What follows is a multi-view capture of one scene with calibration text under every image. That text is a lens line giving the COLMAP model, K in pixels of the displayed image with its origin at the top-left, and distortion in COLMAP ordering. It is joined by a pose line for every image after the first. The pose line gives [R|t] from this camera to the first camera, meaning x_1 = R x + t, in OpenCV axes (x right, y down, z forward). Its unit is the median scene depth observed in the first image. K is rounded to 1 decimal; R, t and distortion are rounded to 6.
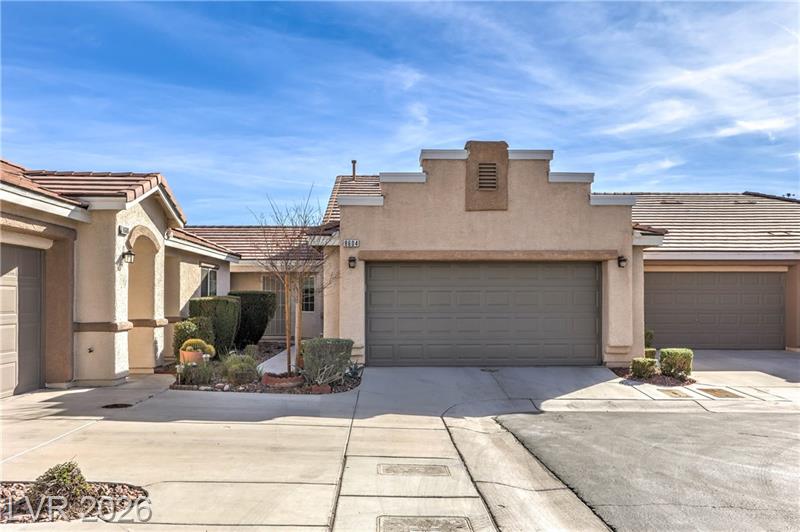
lens RADIAL K [[652.7, 0, 400.0], [0, 652.7, 266.0], [0, 0, 1]] dist [-0.004652, -0.000988]
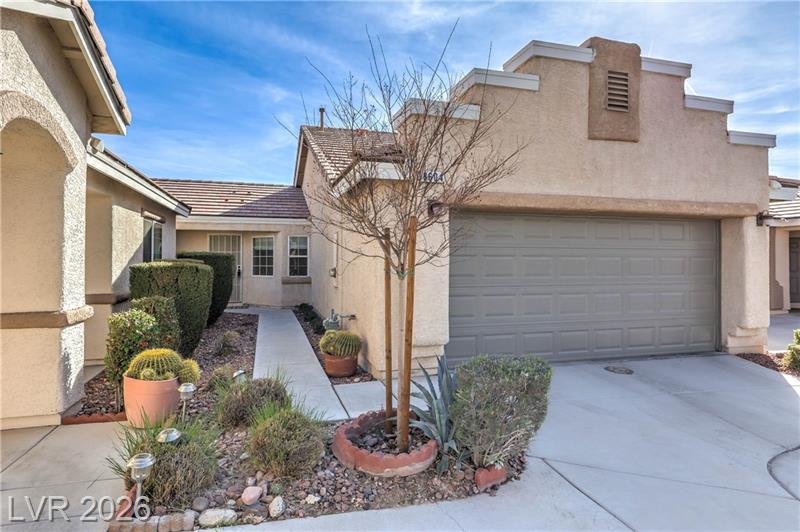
lens RADIAL K [[467.1, 0, 401.5], [0, 467.1, 245.6], [0, 0, 1]] dist [0.003580, 0.000337]
pose [[0.966036, 0.011937, 0.258132, -0.213677], [-0.017859, 0.999628, 0.020611, 0.020996], [-0.257790, -0.024521, 0.965890, 0.573202]]
